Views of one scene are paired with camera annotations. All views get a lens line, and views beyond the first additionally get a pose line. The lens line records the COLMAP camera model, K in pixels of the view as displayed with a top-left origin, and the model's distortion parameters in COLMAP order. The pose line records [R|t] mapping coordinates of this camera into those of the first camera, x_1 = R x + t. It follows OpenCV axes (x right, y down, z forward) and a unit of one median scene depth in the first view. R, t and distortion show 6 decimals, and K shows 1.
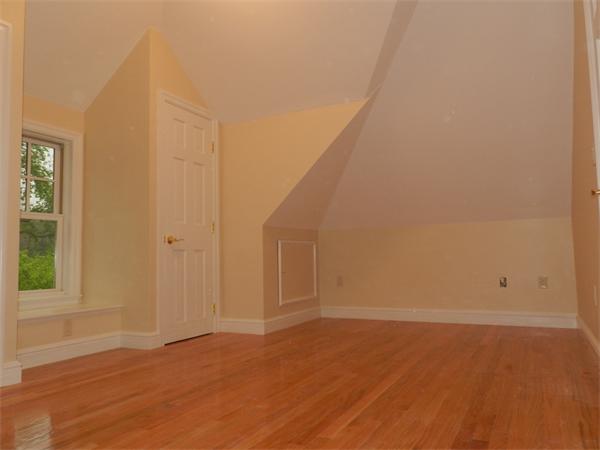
lens RADIAL K [[452.2, 0, 303.3], [0, 452.2, 222.9], [0, 0, 1]] dist [0.007356, -0.001582]
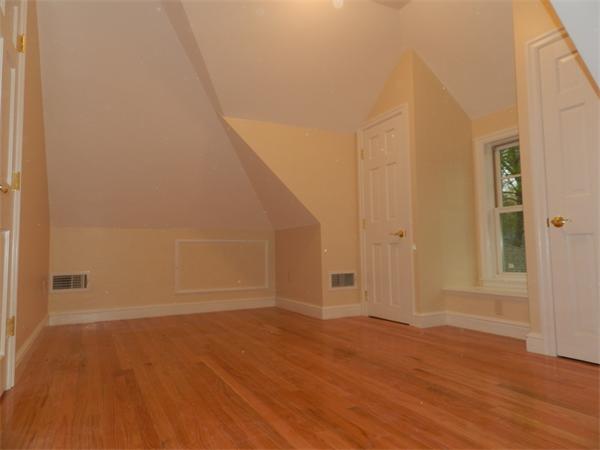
lens RADIAL K [[407.7, 0, 302.8], [0, 407.7, 224.3], [0, 0, 1]] dist [0.022609, 0.000852]
pose [[-0.573917, -0.026148, -0.818496, 0.604697], [0.097000, 0.990283, -0.099651, 0.080182], [0.813148, -0.136585, -0.565804, 1.206232]]
